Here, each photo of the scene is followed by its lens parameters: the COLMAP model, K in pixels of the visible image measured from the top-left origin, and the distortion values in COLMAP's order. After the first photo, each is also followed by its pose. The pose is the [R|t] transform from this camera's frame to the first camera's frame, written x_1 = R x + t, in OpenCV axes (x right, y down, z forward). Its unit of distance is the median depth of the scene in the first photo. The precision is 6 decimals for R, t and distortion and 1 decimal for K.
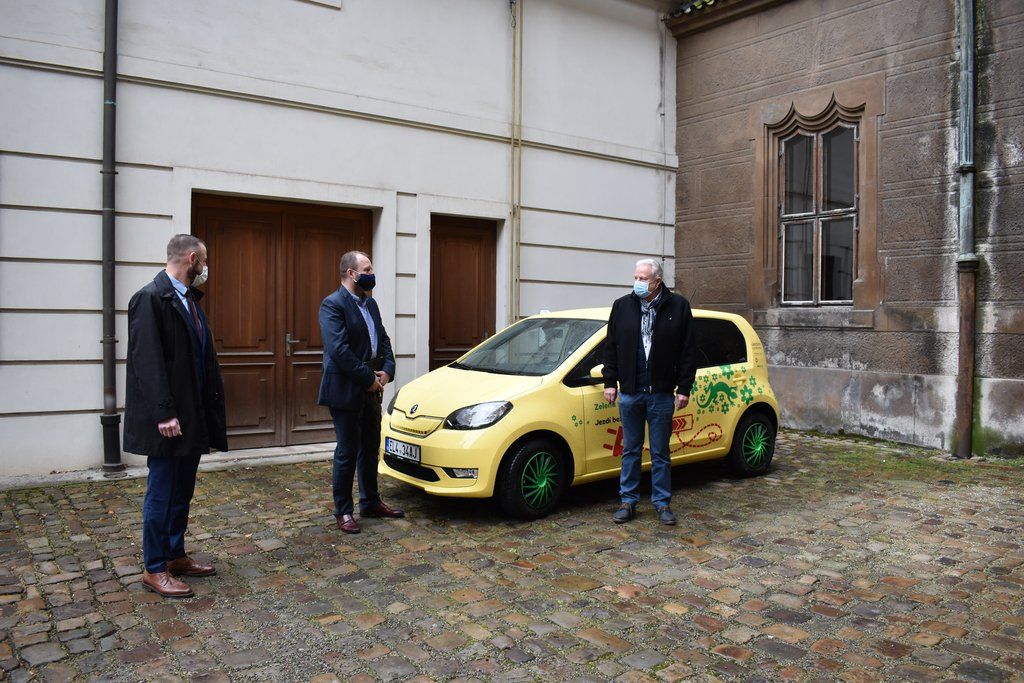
lens RADIAL K [[800.3, 0, 515.9], [0, 800.3, 346.3], [0, 0, 1]] dist [-0.093400, 0.012234]
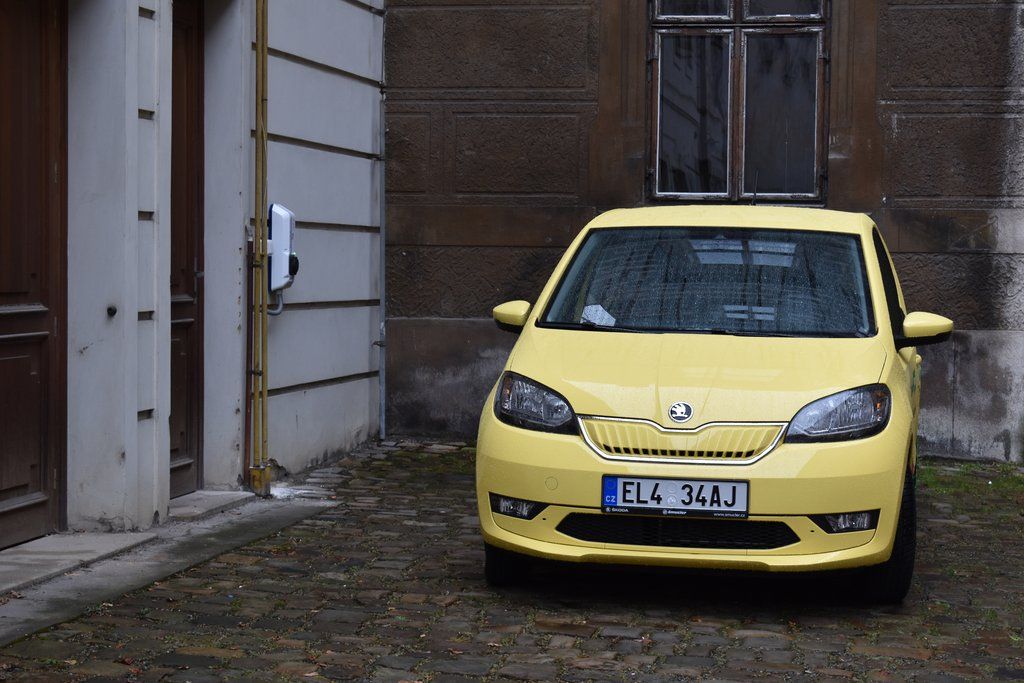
lens RADIAL K [[2318.8, 0, 514.0], [0, 2318.8, 342.7], [0, 0, 1]] dist [0.082121, 0.000000]
pose [[0.726638, -0.028293, 0.686438, -1.018682], [0.014251, 0.999557, 0.026112, -0.003121], [-0.686873, -0.009192, 0.726720, 0.021742]]
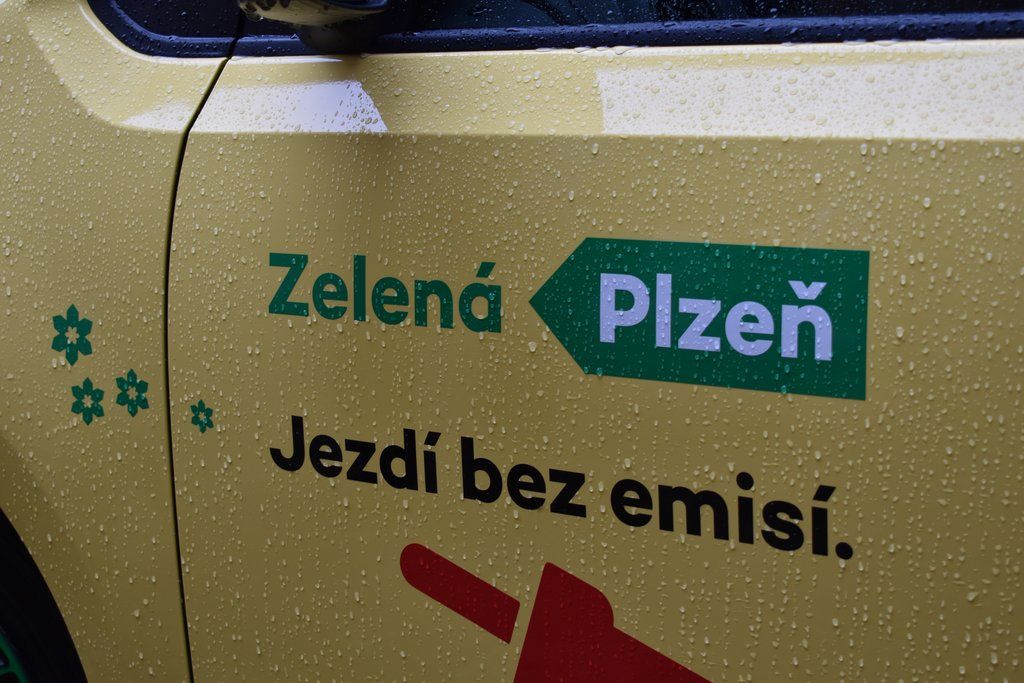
lens RADIAL K [[1794.1, 0, 510.9], [0, 1794.1, 342.7], [0, 0, 1]] dist [0.051579, 0.000000]
pose [[0.360844, 0.211917, -0.908231, 0.262649], [-0.048390, 0.976785, 0.208687, 0.031279], [0.931370, -0.031354, 0.362722, 0.808408]]
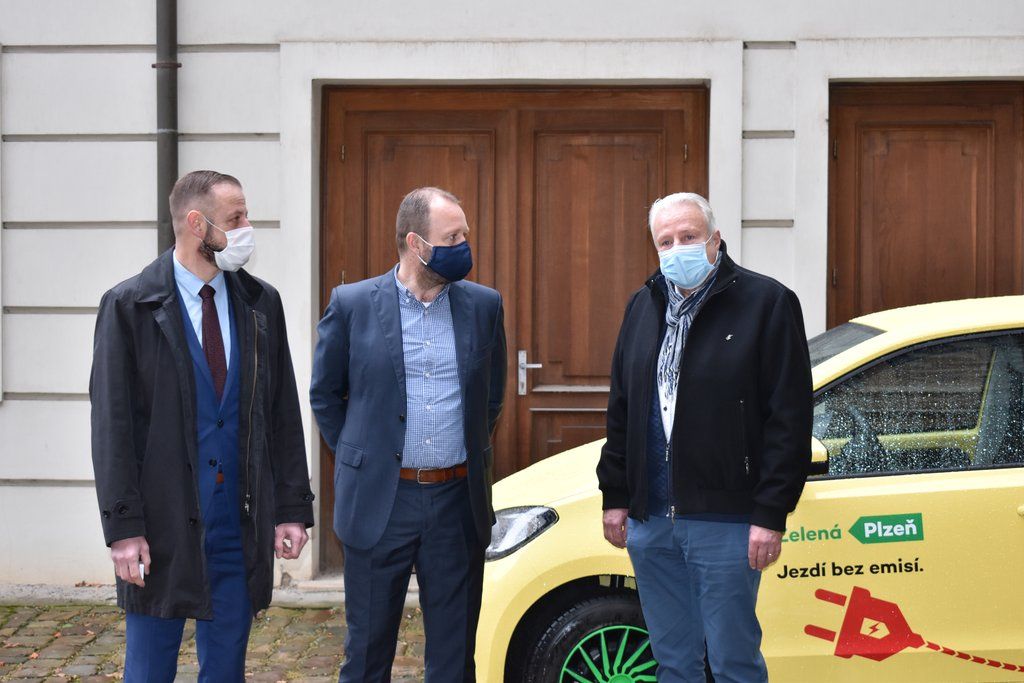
lens RADIAL K [[1824.4, 0, 520.8], [0, 1824.4, 351.7], [0, 0, 1]] dist [0.025600, 0.000000]
pose [[0.769696, 0.010002, -0.638332, 0.525472], [-0.013174, 0.999913, -0.000217, -0.017126], [0.638275, 0.008577, 0.769761, 0.136117]]
